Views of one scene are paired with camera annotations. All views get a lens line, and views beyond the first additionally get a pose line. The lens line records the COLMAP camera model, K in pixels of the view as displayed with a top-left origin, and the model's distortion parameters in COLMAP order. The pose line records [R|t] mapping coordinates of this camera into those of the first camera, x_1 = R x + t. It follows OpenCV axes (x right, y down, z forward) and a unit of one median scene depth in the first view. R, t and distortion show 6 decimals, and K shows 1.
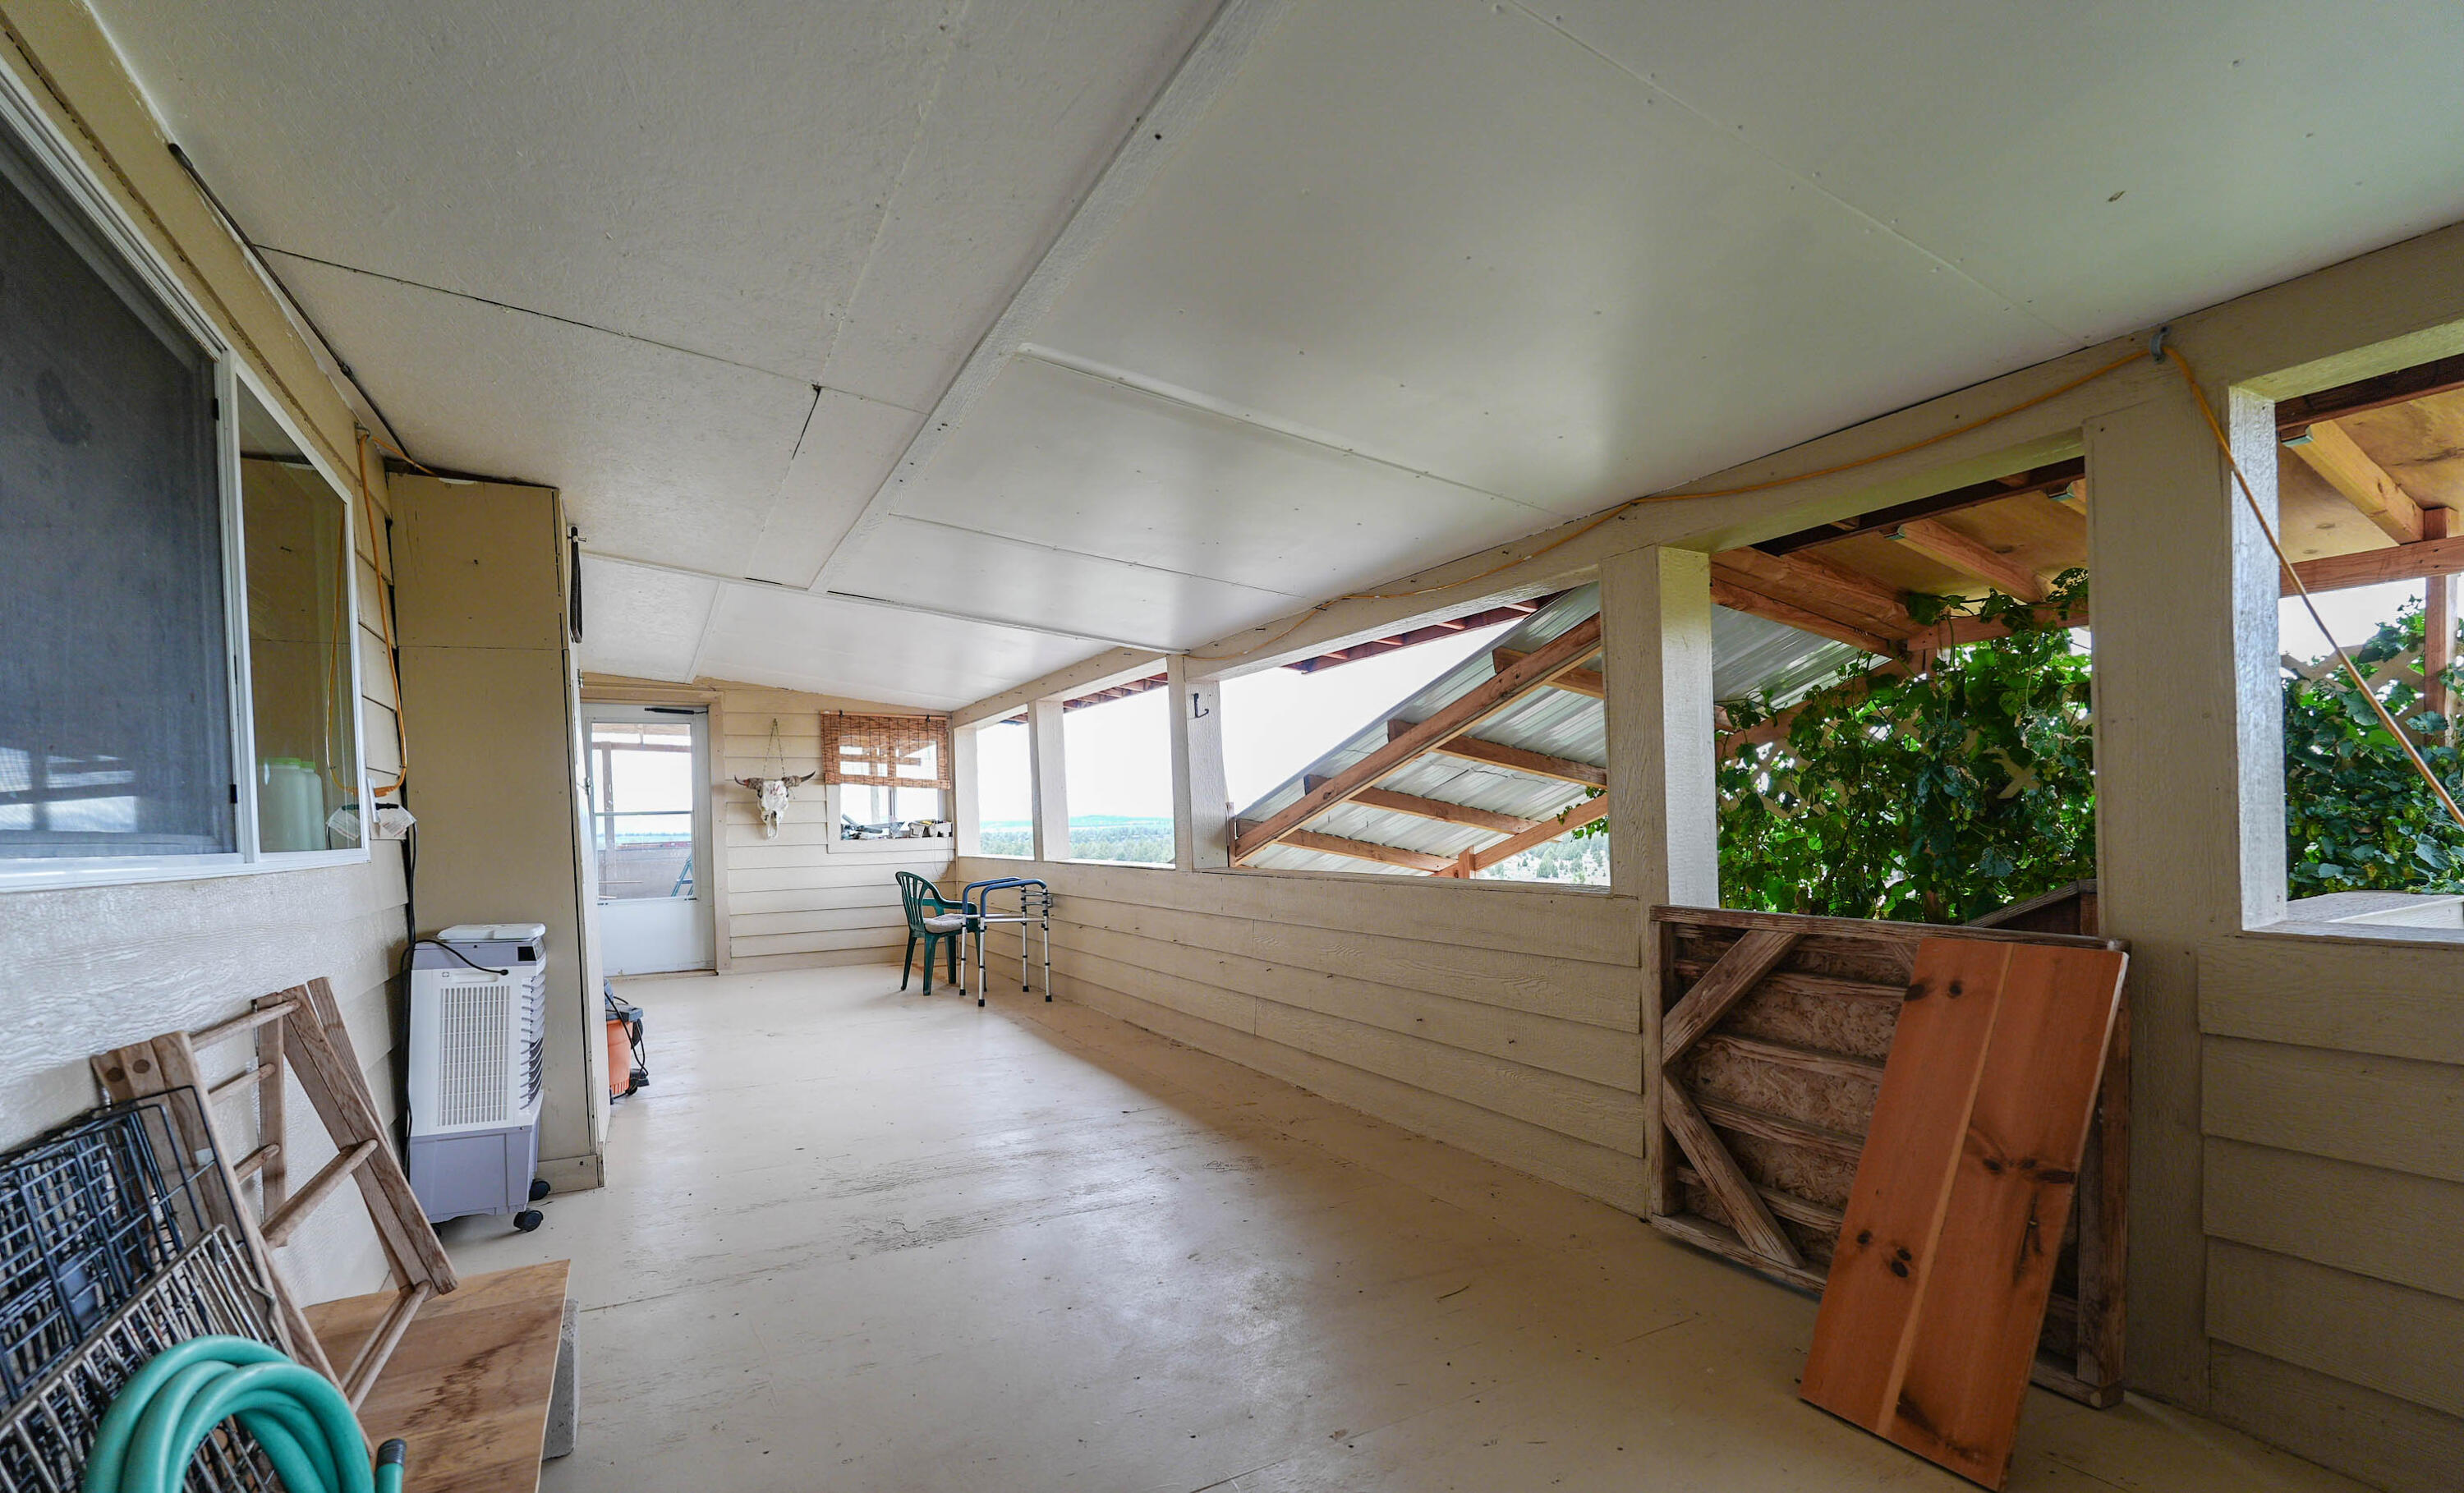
lens RADIAL K [[1072.9, 0, 1235.8], [0, 1072.9, 830.7], [0, 0, 1]] dist [0.003194, 0.000495]
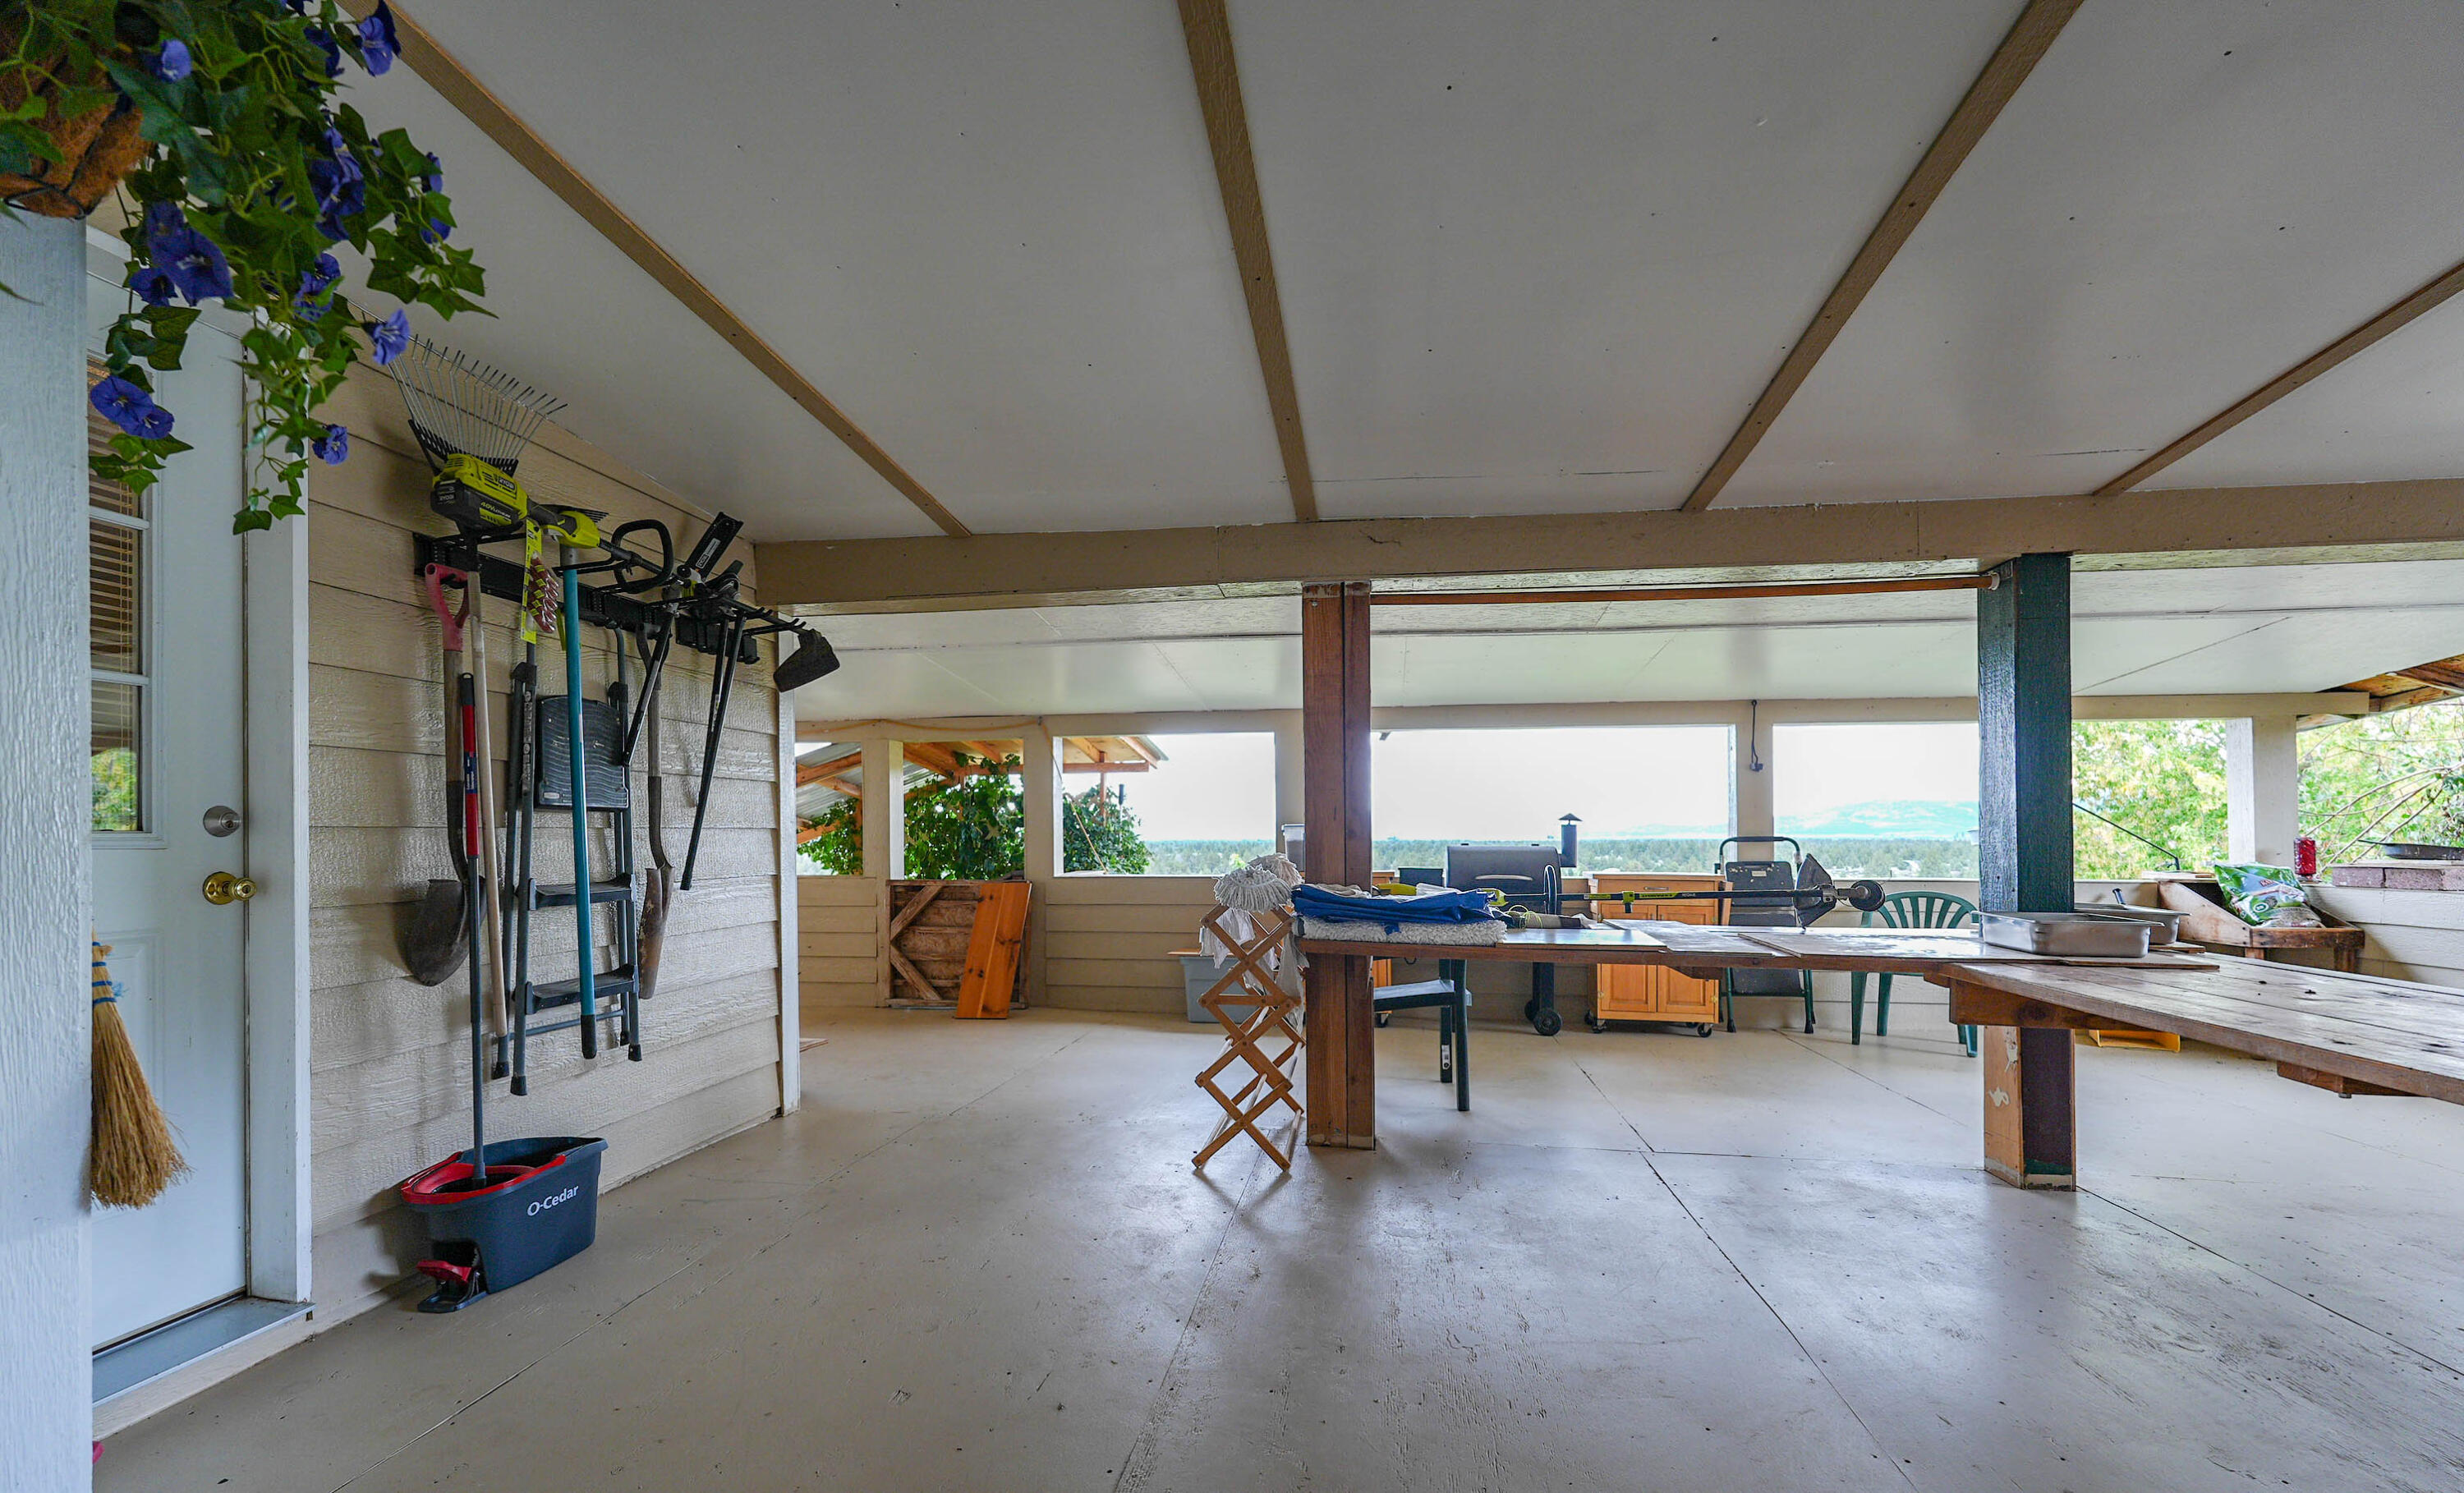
lens RADIAL K [[1072.9, 0, 1237.1], [0, 1072.9, 825.5], [0, 0, 1]] dist [0.003194, 0.000495]
pose [[0.616549, 0.027571, 0.786834, -1.100692], [-0.004127, 0.999486, -0.031788, 0.017651], [-0.787306, 0.016352, 0.616346, -1.228952]]
